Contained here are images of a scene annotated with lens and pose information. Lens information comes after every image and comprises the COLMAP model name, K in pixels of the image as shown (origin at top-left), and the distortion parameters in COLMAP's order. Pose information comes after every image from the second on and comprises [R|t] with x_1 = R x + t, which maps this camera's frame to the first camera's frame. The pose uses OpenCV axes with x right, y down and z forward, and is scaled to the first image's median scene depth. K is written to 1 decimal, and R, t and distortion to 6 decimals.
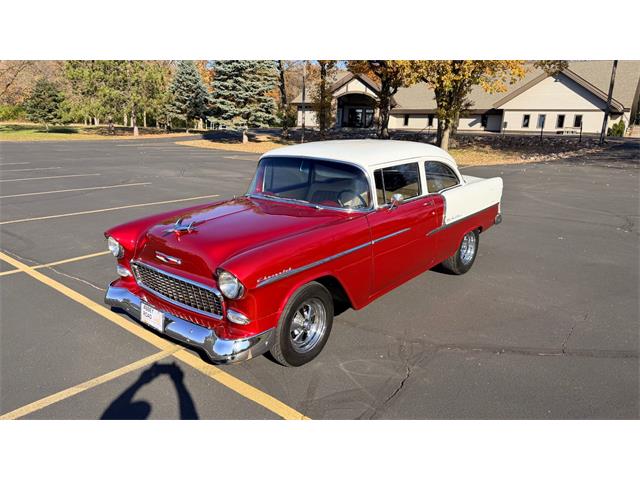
lens RADIAL K [[463.9, 0, 320.0], [0, 463.9, 240.0], [0, 0, 1]] dist [0.092793, -0.120739]
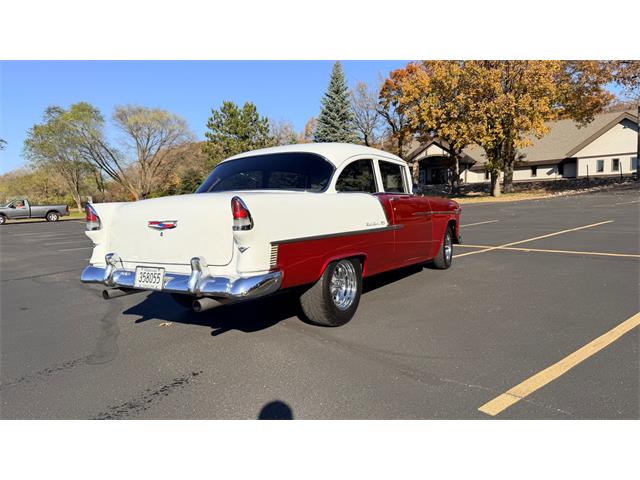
lens RADIAL K [[463.9, 0, 320.0], [0, 463.9, 240.0], [0, 0, 1]] dist [0.092793, -0.120739]
pose [[0.970877, -0.053644, -0.233494, 0.074824], [0.020681, 0.989737, -0.141396, 0.066841], [0.238682, 0.132449, 0.962023, -0.206804]]
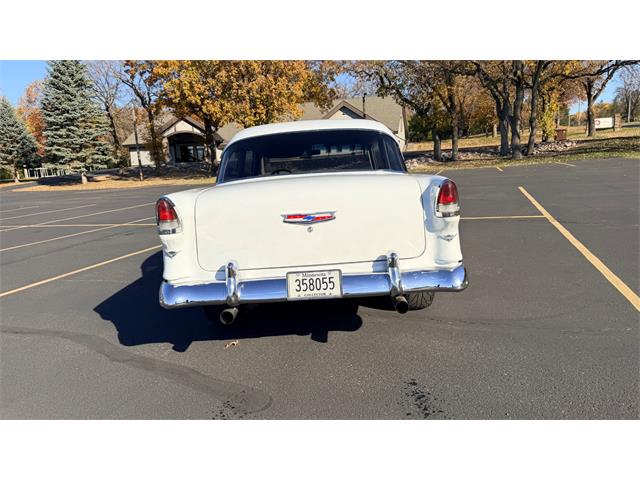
lens RADIAL K [[463.9, 0, 320.0], [0, 463.9, 240.0], [0, 0, 1]] dist [0.092793, -0.120739]
pose [[0.940020, -0.141983, 0.310166, -0.003876], [0.162812, 0.985755, -0.042190, 0.056348], [-0.299757, 0.090158, 0.949746, -0.195399]]
